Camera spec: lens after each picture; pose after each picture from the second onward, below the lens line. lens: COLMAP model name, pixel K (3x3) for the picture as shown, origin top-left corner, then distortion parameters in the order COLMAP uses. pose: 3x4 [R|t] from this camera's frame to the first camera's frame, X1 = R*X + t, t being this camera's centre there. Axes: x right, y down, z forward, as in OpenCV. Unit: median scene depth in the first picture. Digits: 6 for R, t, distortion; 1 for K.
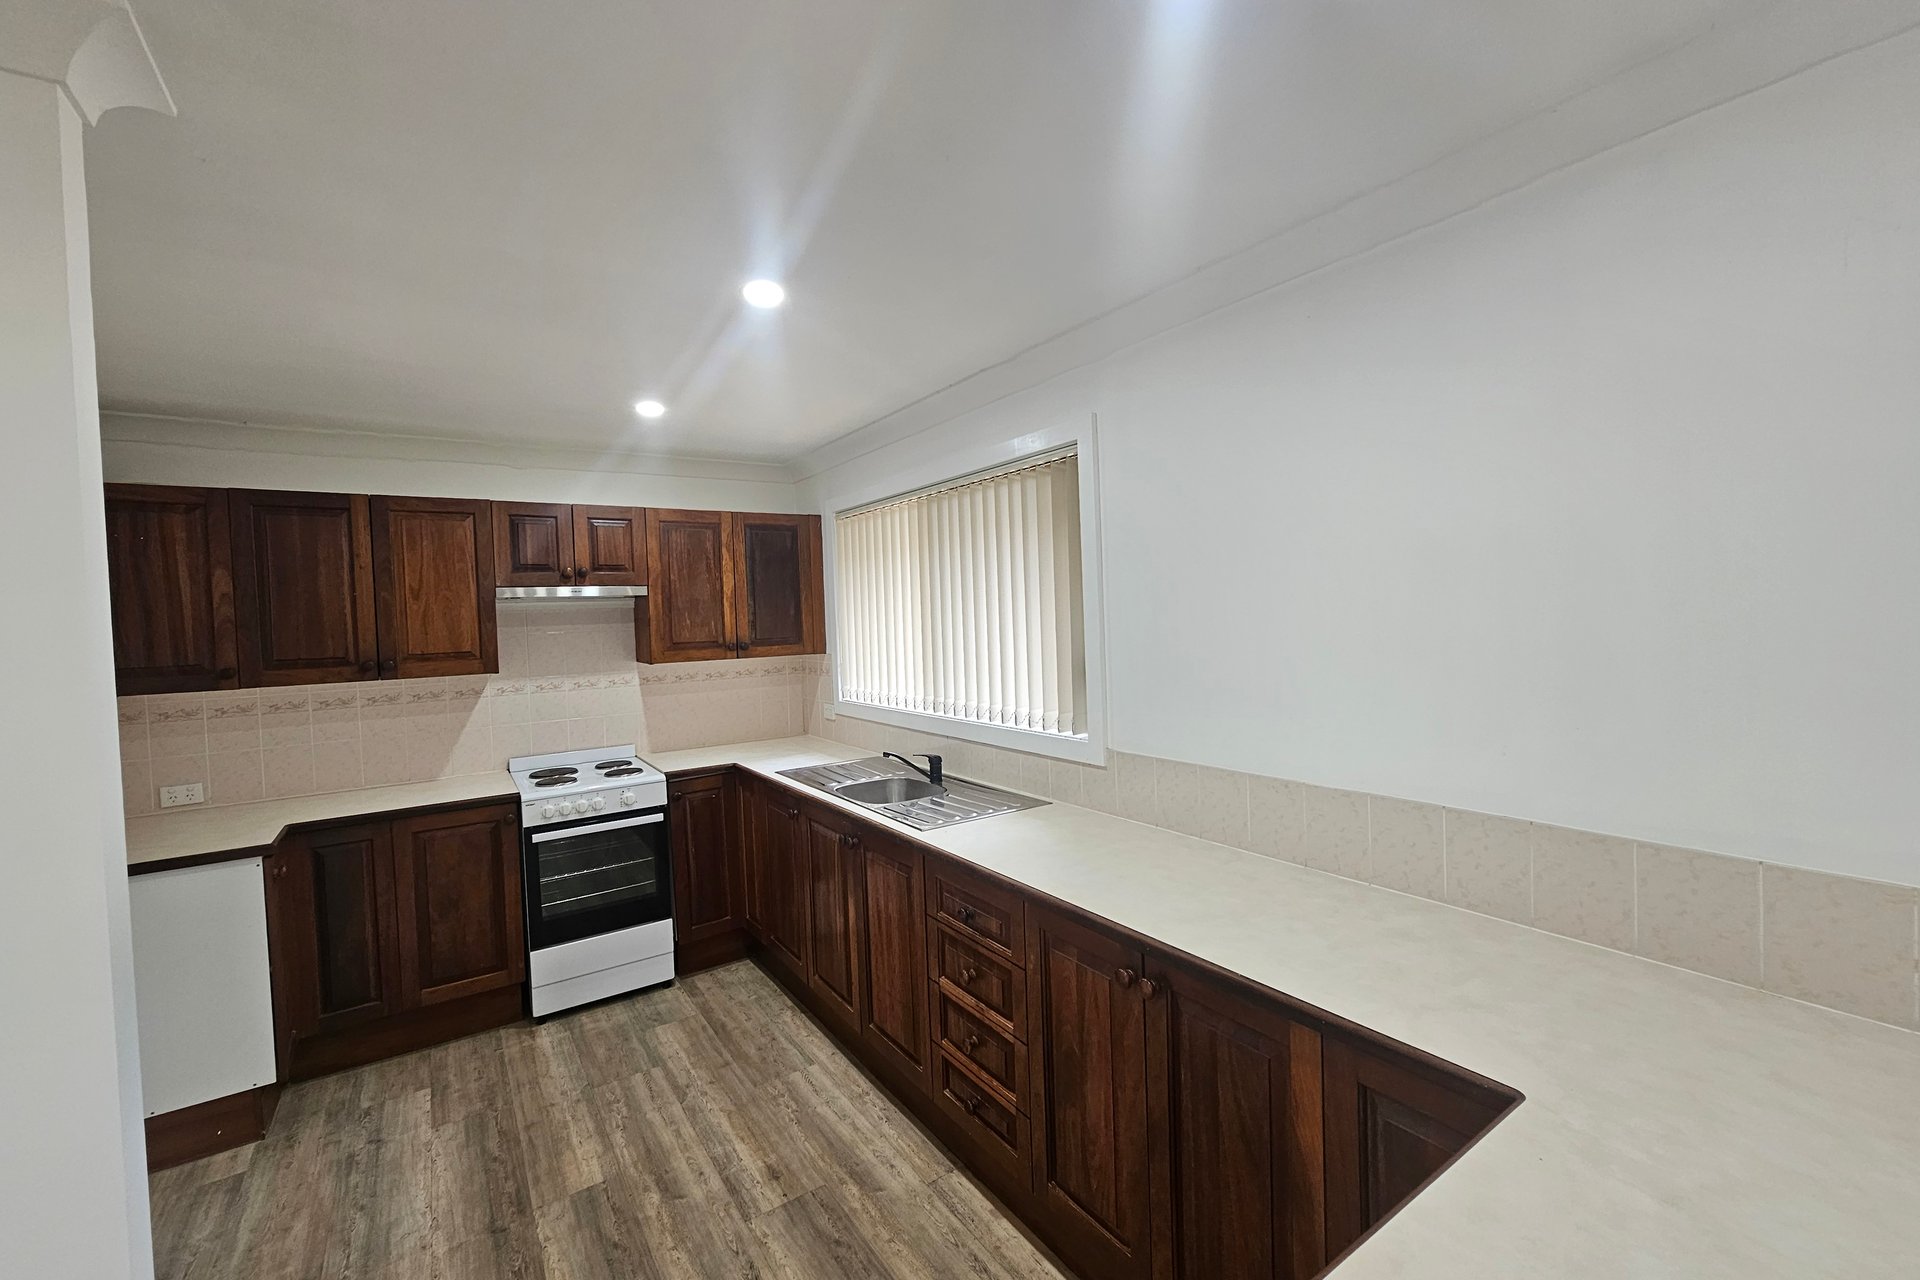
lens RADIAL K [[787.0, 0, 969.2], [0, 787.0, 633.8], [0, 0, 1]] dist [0.000073, 0.003487]
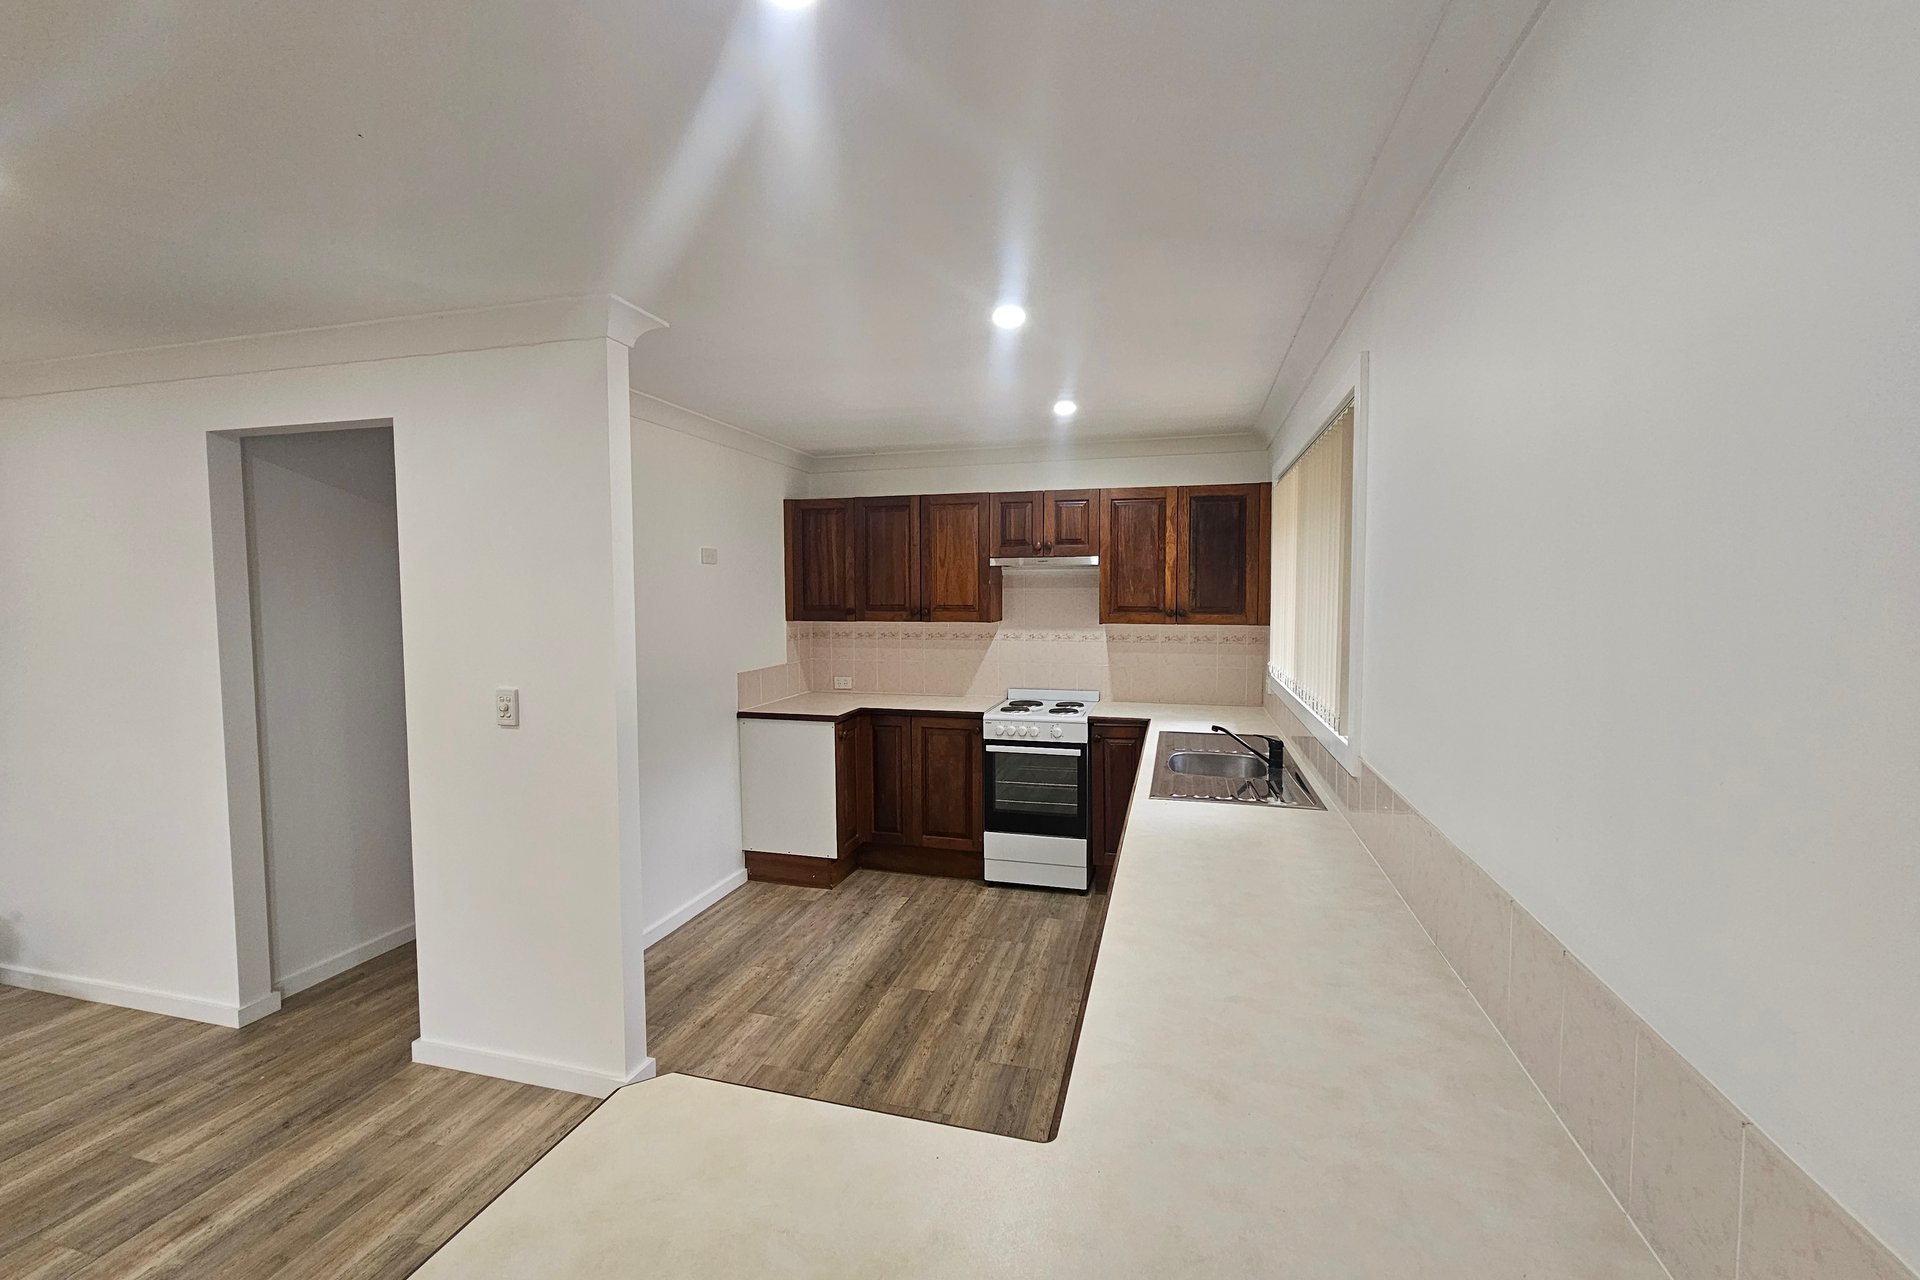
lens RADIAL K [[787.0, 0, 969.2], [0, 787.0, 633.8], [0, 0, 1]] dist [0.000073, 0.003487]
pose [[0.651920, 0.075120, -0.754557, 0.414015], [-0.039065, 0.997087, 0.065514, -0.018305], [0.757280, -0.013233, 0.652956, 0.110133]]
